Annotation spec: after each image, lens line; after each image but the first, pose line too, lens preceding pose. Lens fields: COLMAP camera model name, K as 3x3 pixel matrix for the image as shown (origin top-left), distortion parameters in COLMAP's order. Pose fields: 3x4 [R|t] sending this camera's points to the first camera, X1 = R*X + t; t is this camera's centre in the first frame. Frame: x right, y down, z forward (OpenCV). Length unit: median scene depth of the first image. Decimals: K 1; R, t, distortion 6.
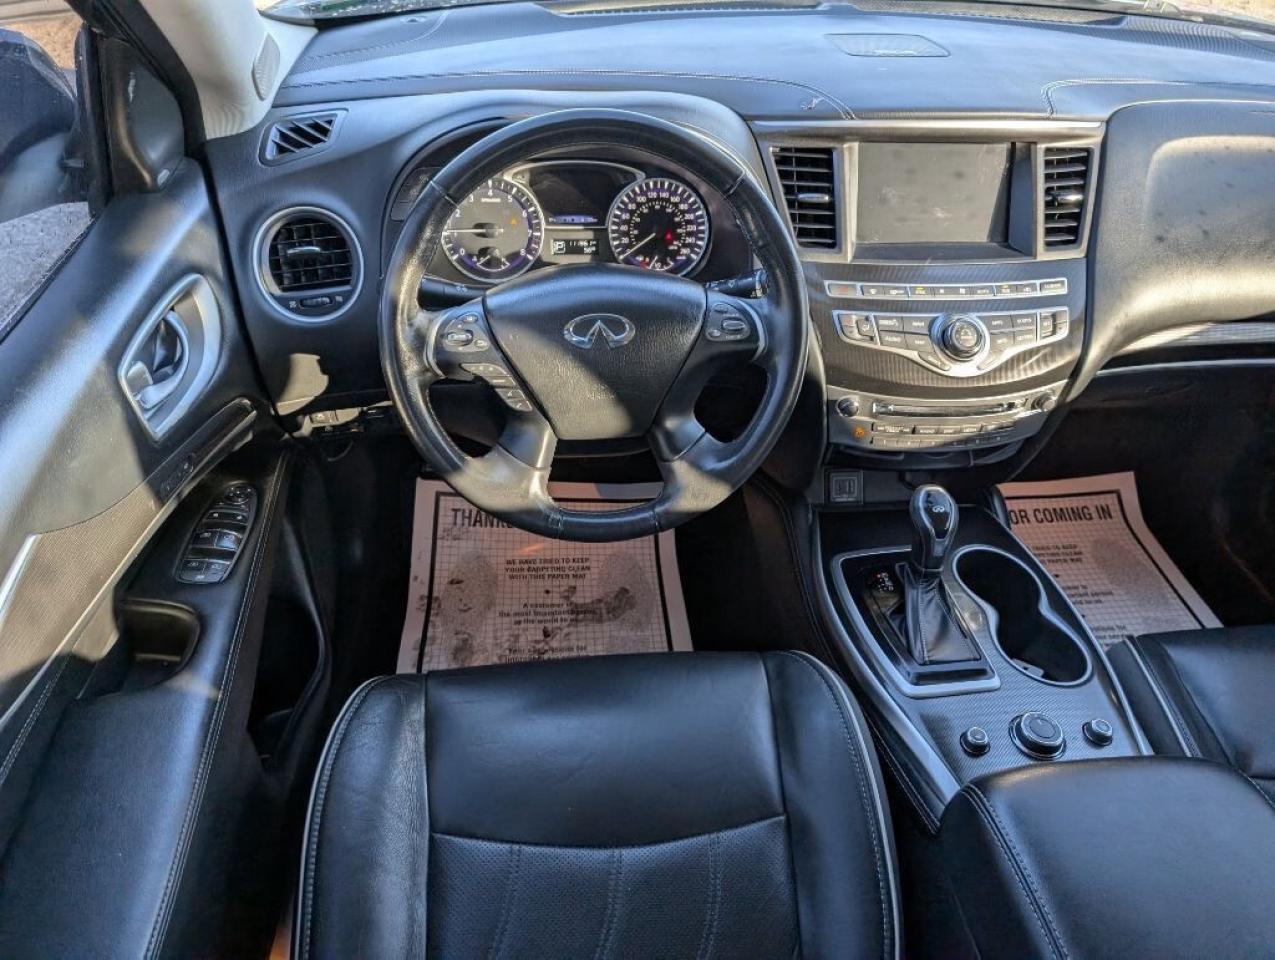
lens RADIAL K [[929.0, 0, 647.0], [0, 929.0, 449.1], [0, 0, 1]] dist [0.020366, -0.020861]
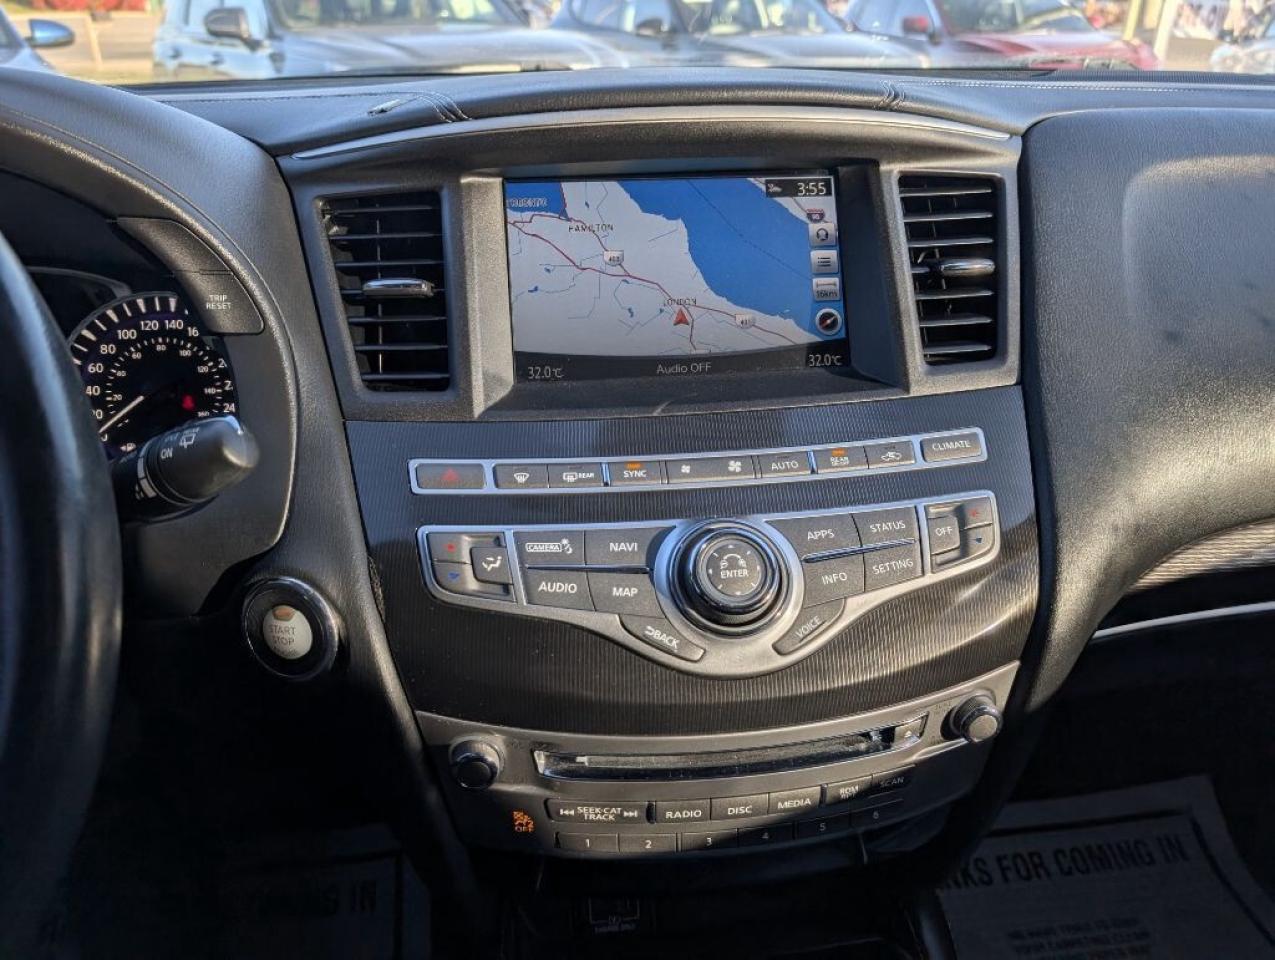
lens RADIAL K [[929.0, 0, 647.0], [0, 929.0, 449.1], [0, 0, 1]] dist [0.020366, -0.020861]
pose [[0.998136, -0.057088, -0.021597, 0.301621], [0.049448, 0.963748, -0.262191, -0.065604], [0.035782, 0.260634, 0.964774, 0.571736]]
